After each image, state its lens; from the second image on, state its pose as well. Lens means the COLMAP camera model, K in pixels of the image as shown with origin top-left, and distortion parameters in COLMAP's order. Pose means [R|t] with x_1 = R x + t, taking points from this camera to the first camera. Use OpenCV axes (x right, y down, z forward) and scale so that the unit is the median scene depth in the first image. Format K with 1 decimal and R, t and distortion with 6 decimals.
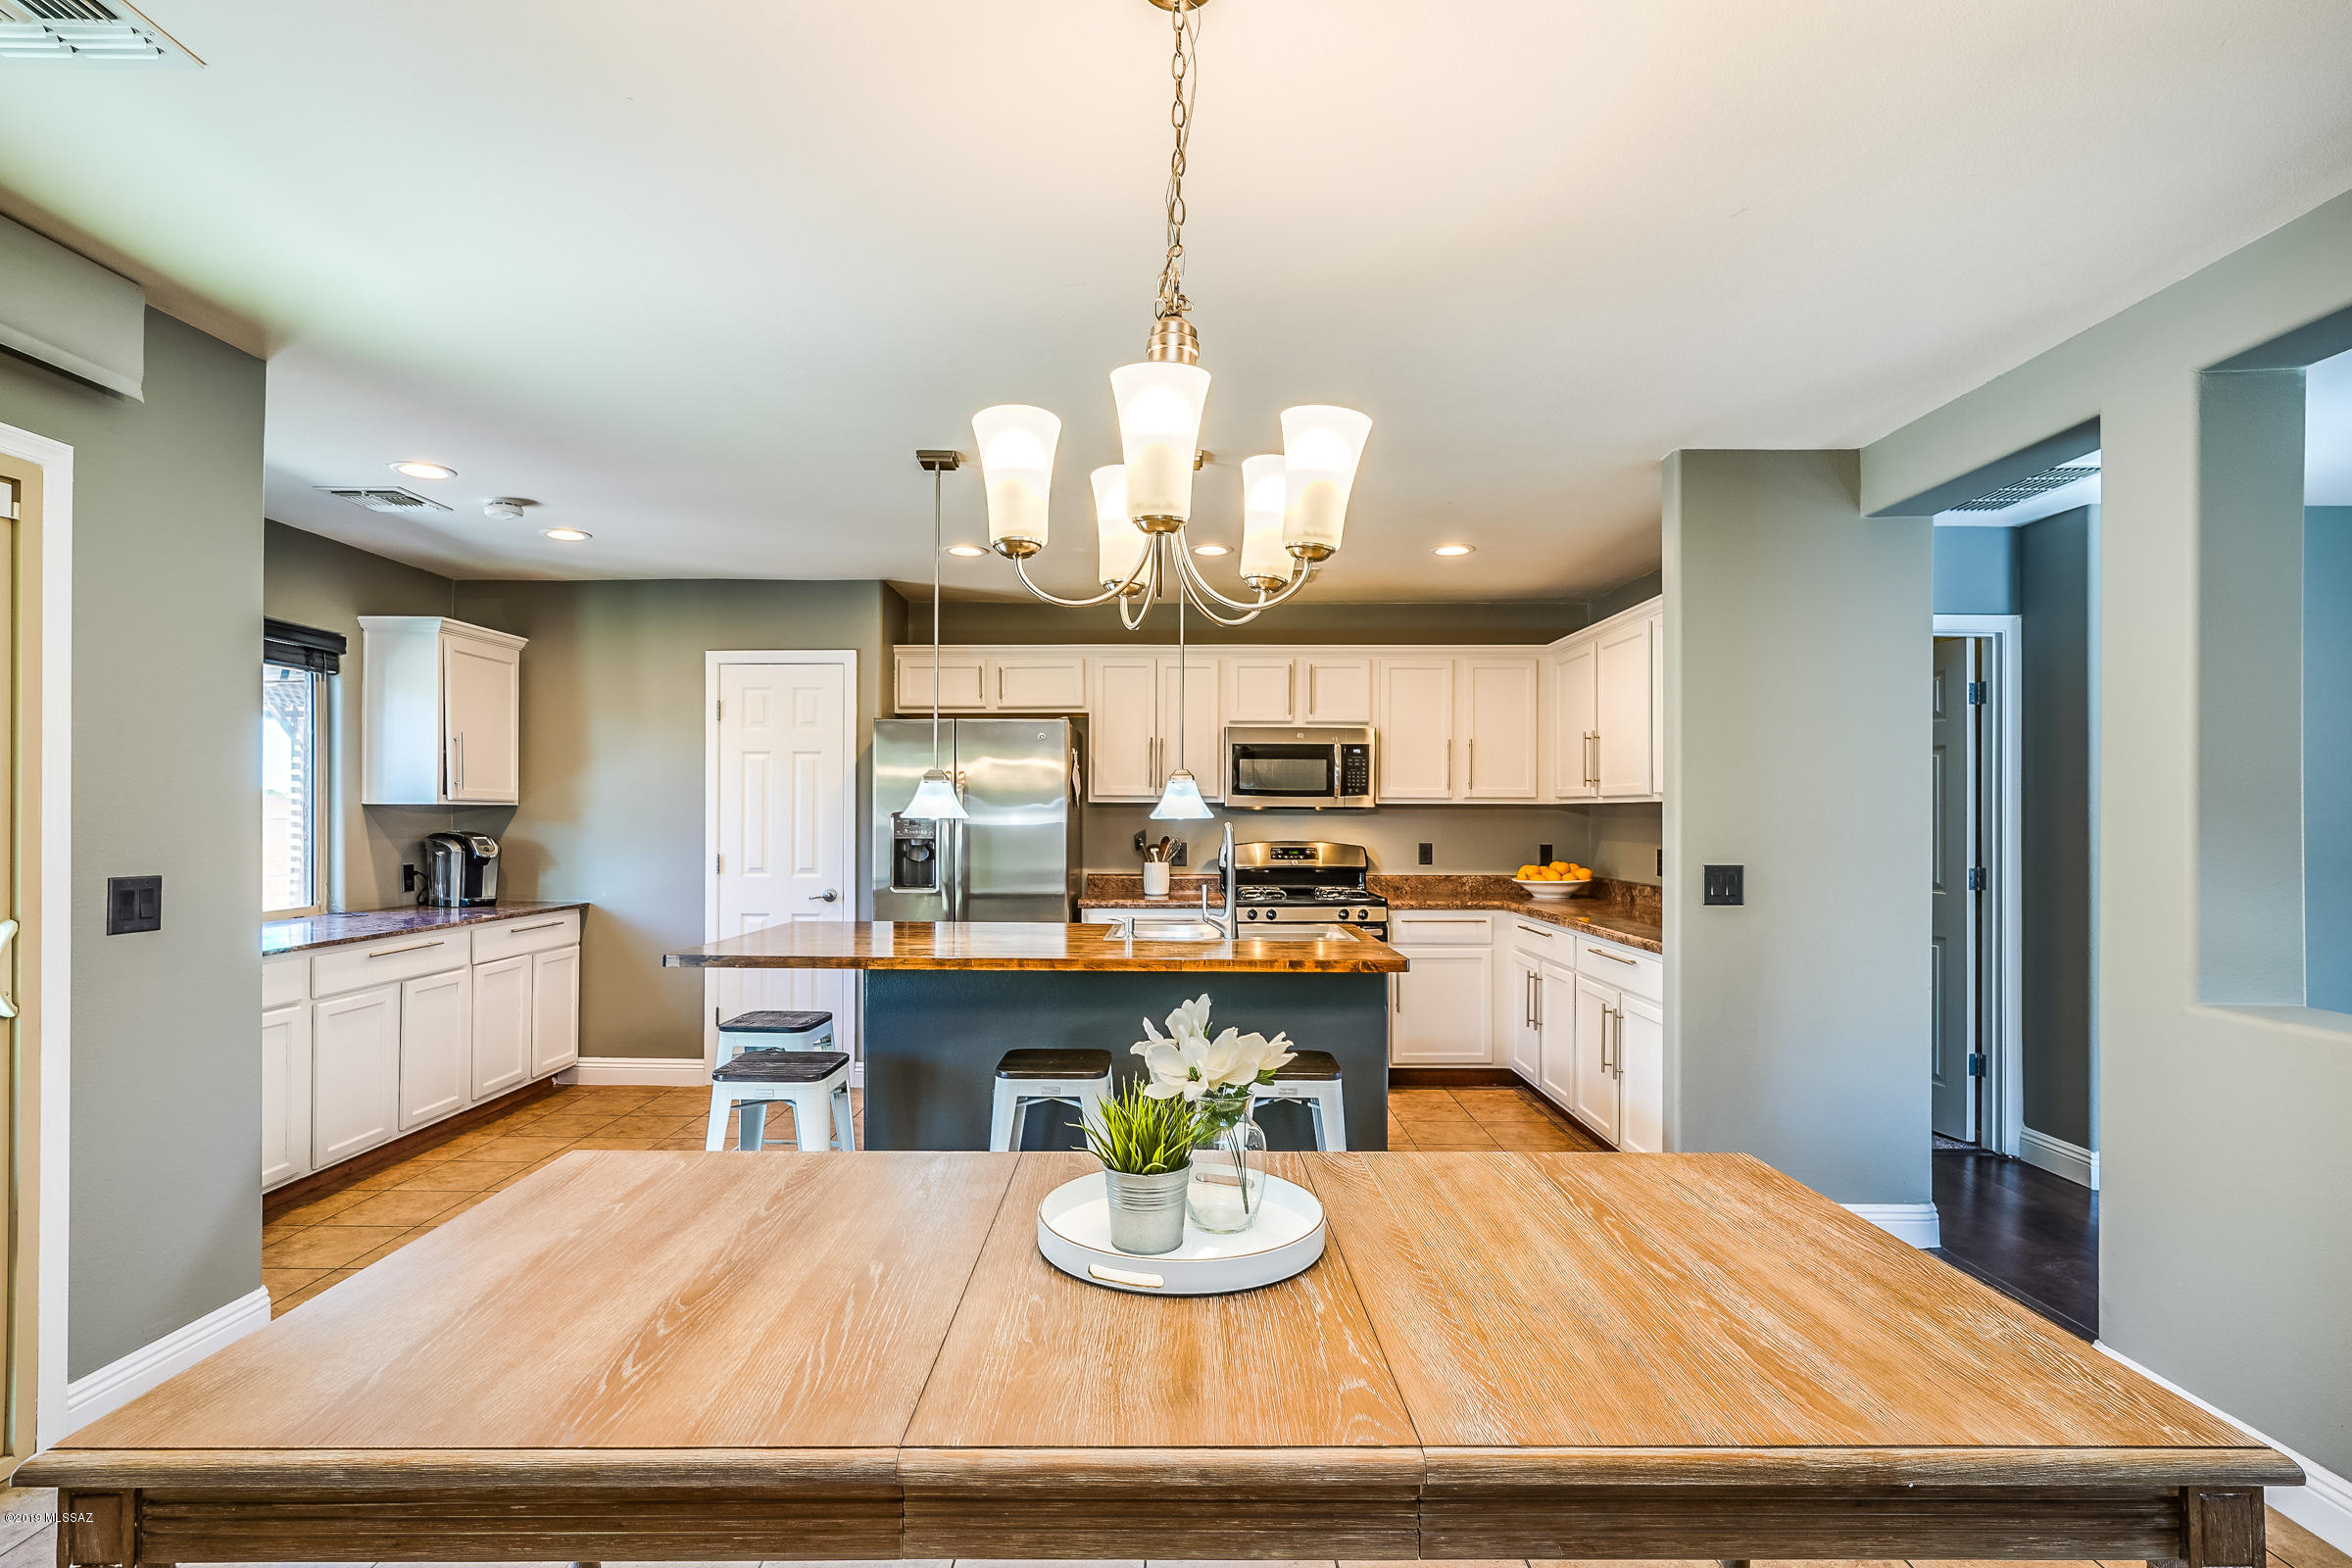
lens RADIAL K [[1135.0, 0, 1159.0], [0, 1135.0, 806.0], [0, 0, 1]] dist [-0.008087, 0.004828]
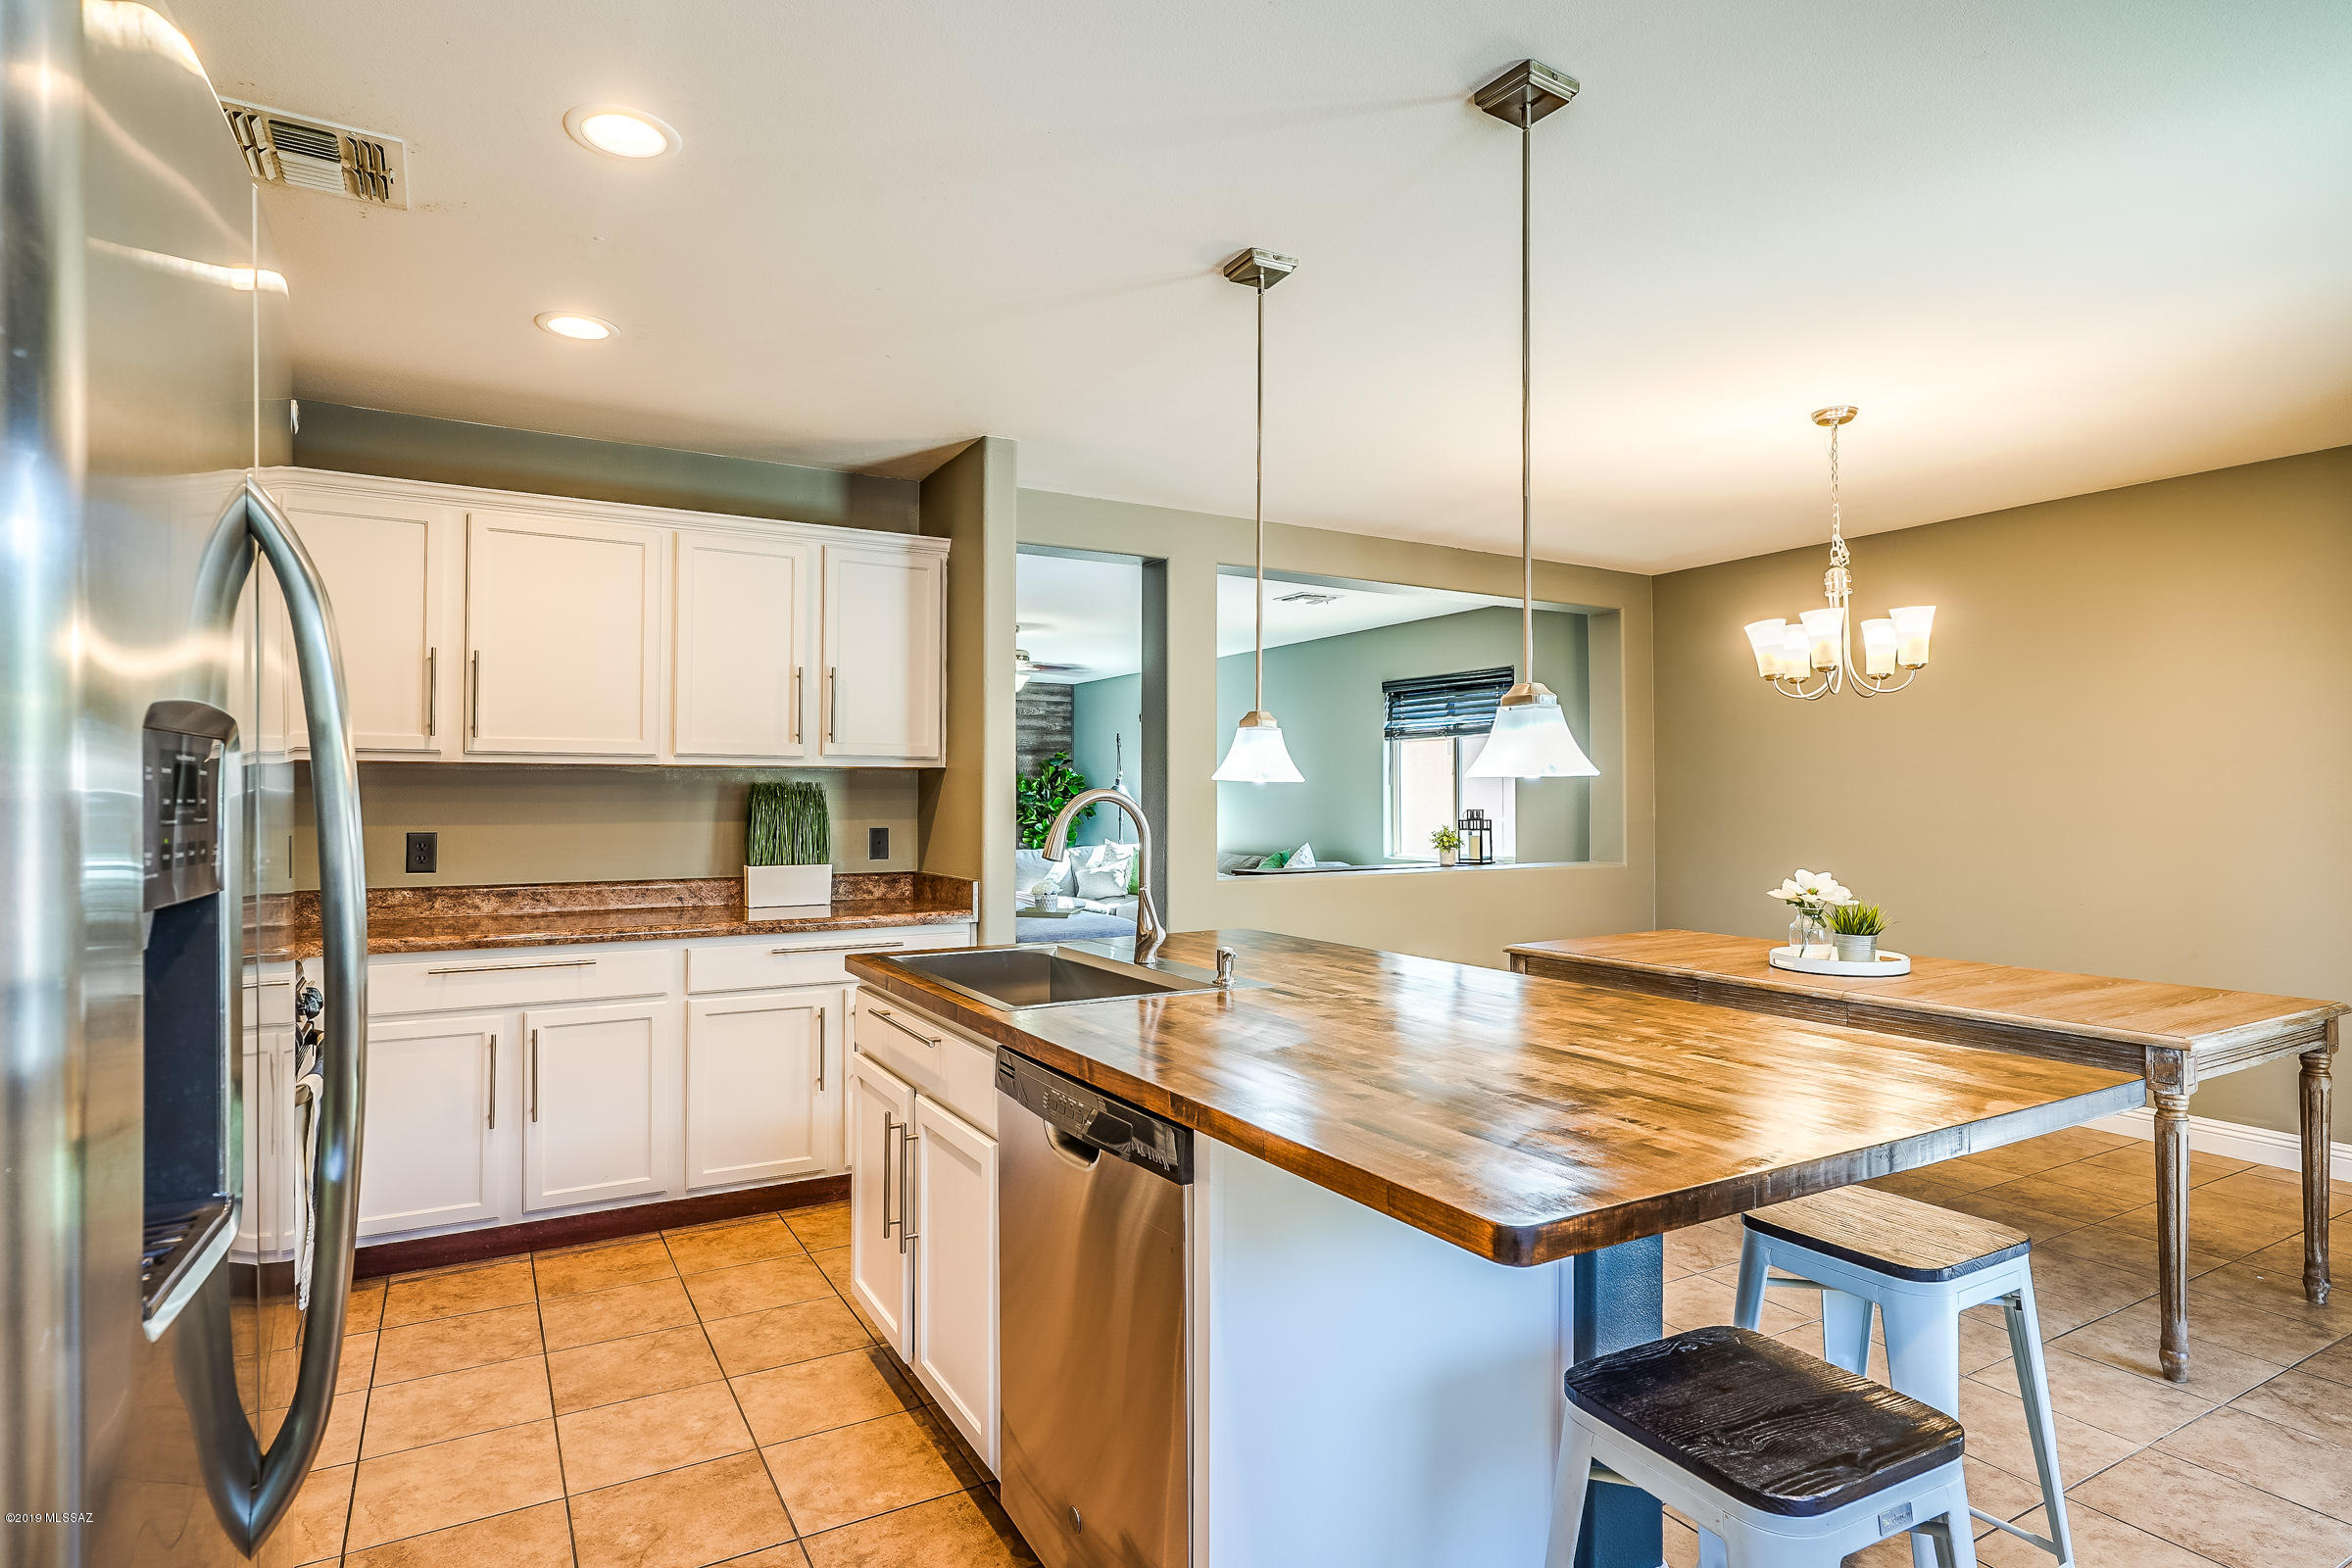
lens RADIAL K [[1221.4, 0, 1179.4], [0, 1221.4, 771.2], [0, 0, 1]] dist [-0.001458, 0.002821]
pose [[-0.513196, 0.013902, 0.858159, -0.395320], [-0.009481, 0.999716, -0.021864, 0.013088], [-0.858219, -0.019357, -0.512919, 0.945761]]
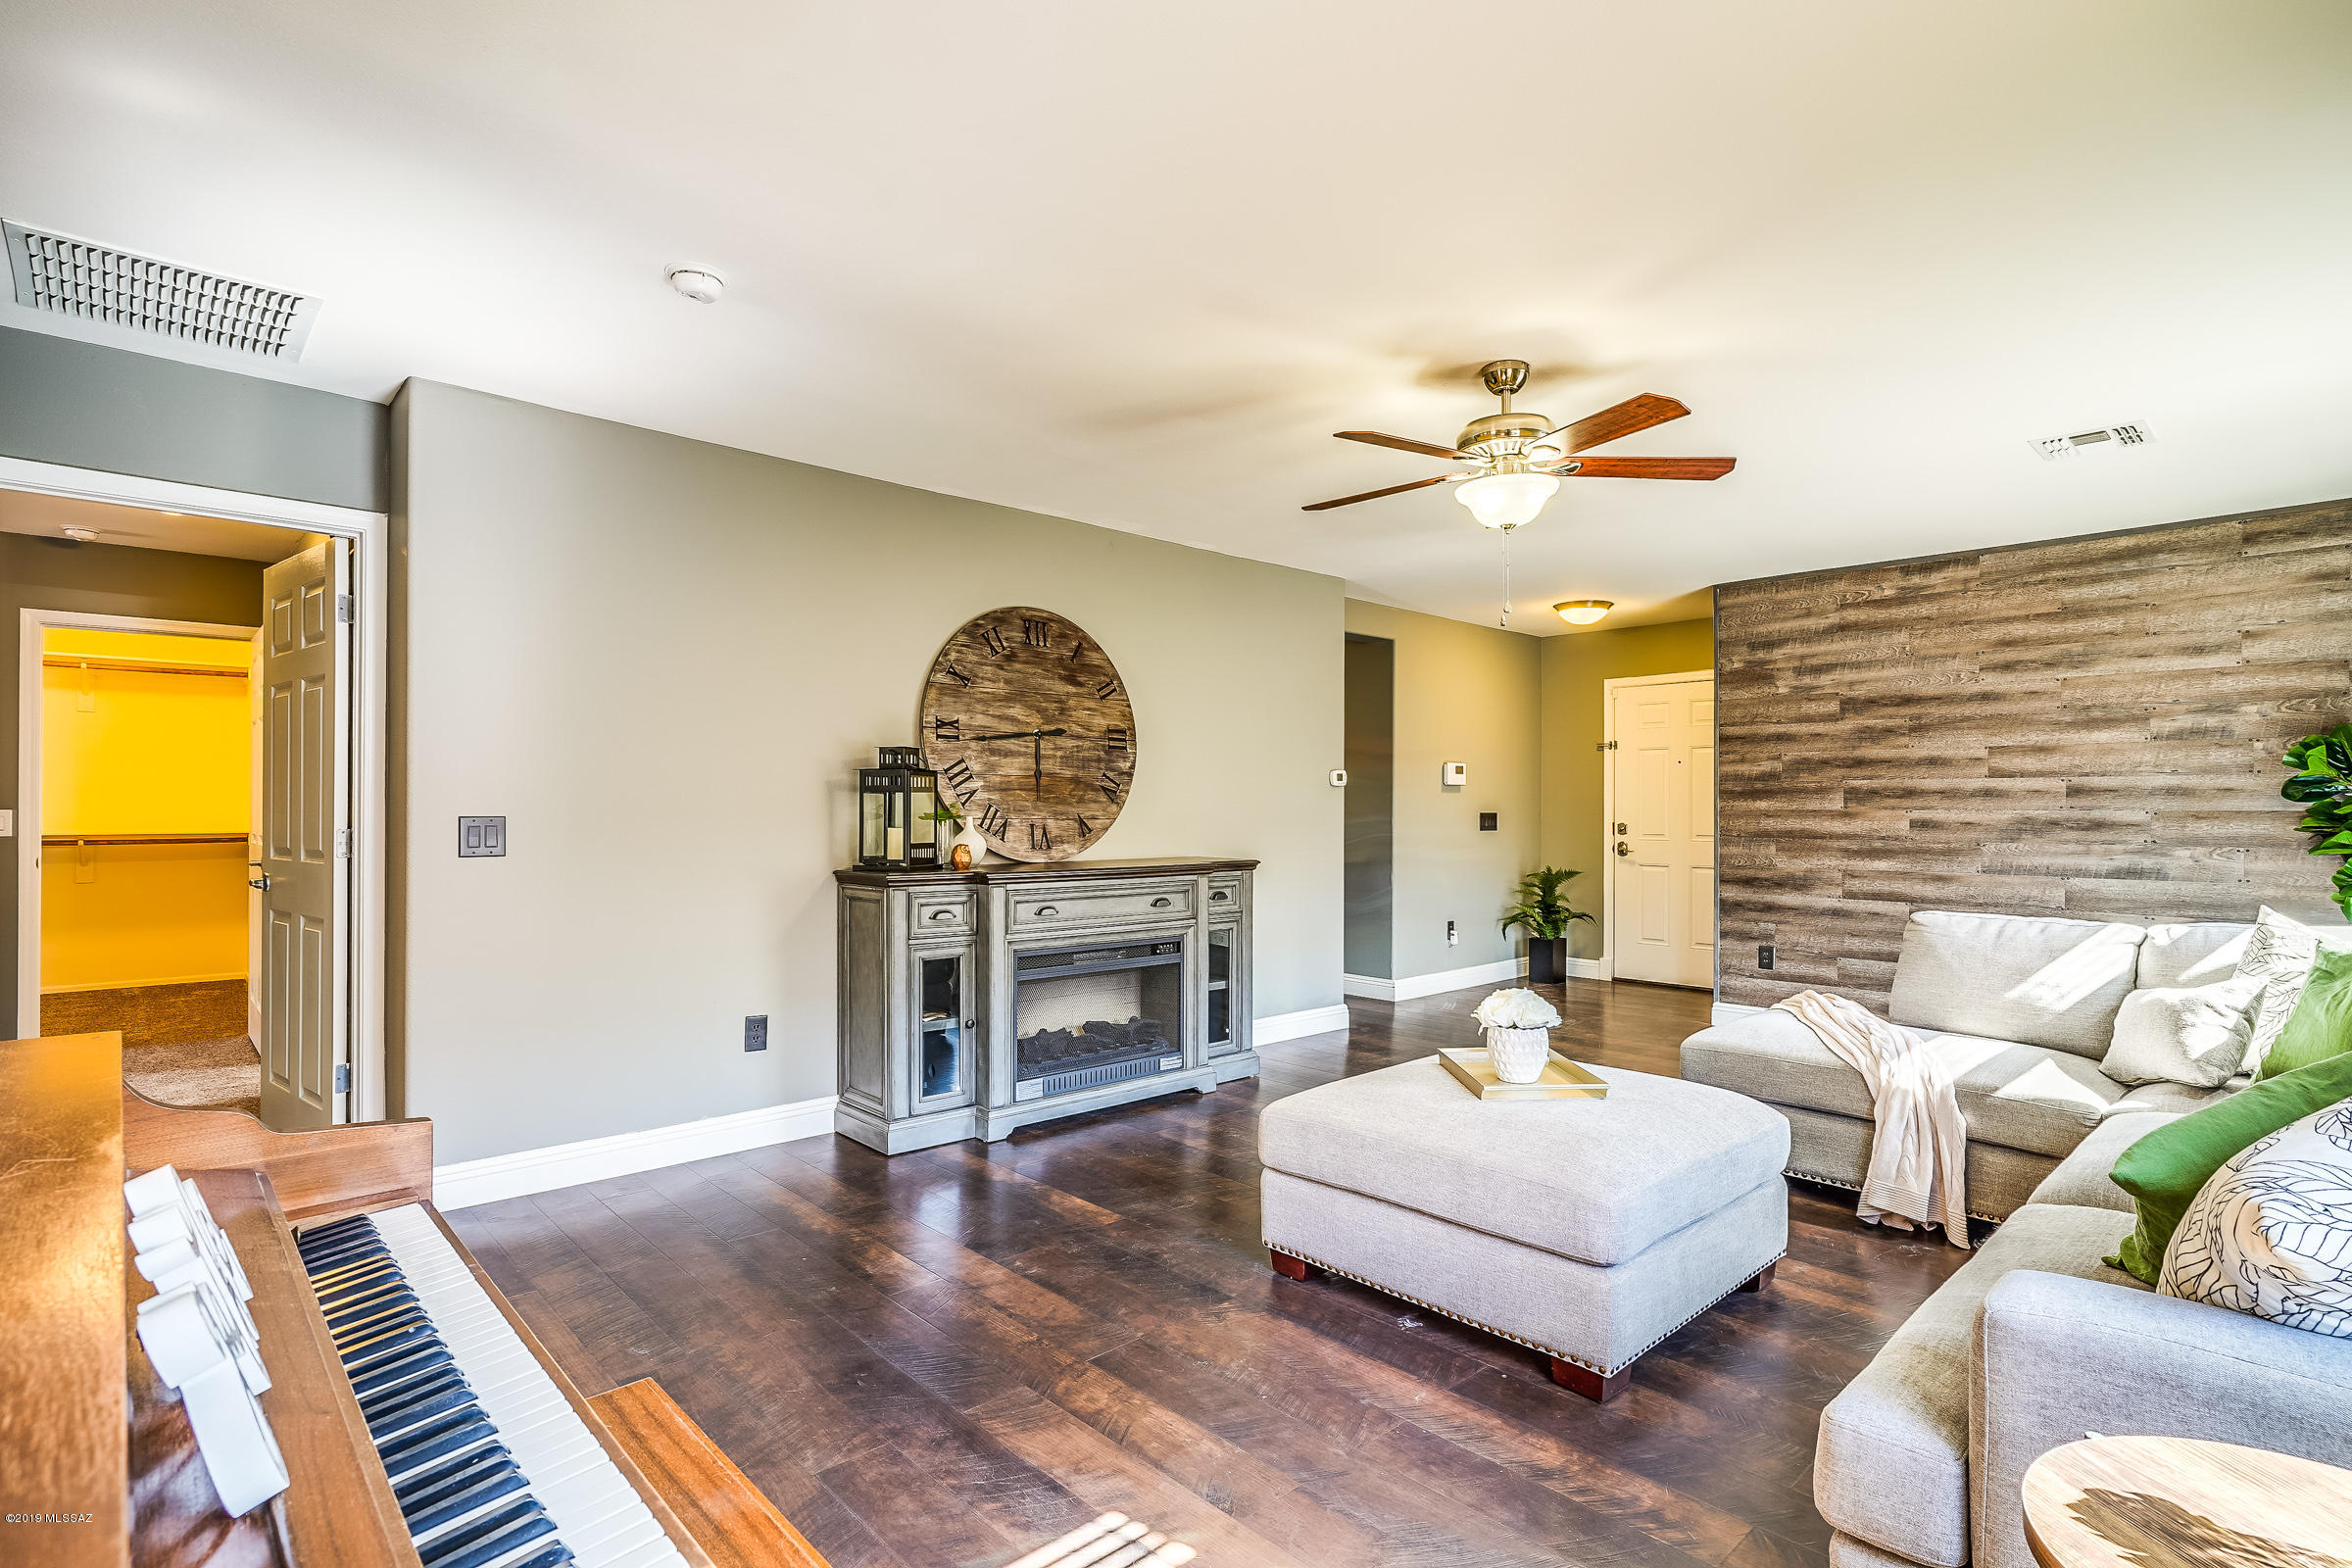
lens RADIAL K [[1135.0, 0, 1172.5], [0, 1135.0, 805.1], [0, 0, 1]] dist [-0.008087, 0.004828]
pose [[0.728231, -0.002587, 0.685327, 0.500105], [-0.003351, 0.999967, 0.007335, 0.023717], [-0.685324, -0.007638, 0.728199, 0.021924]]
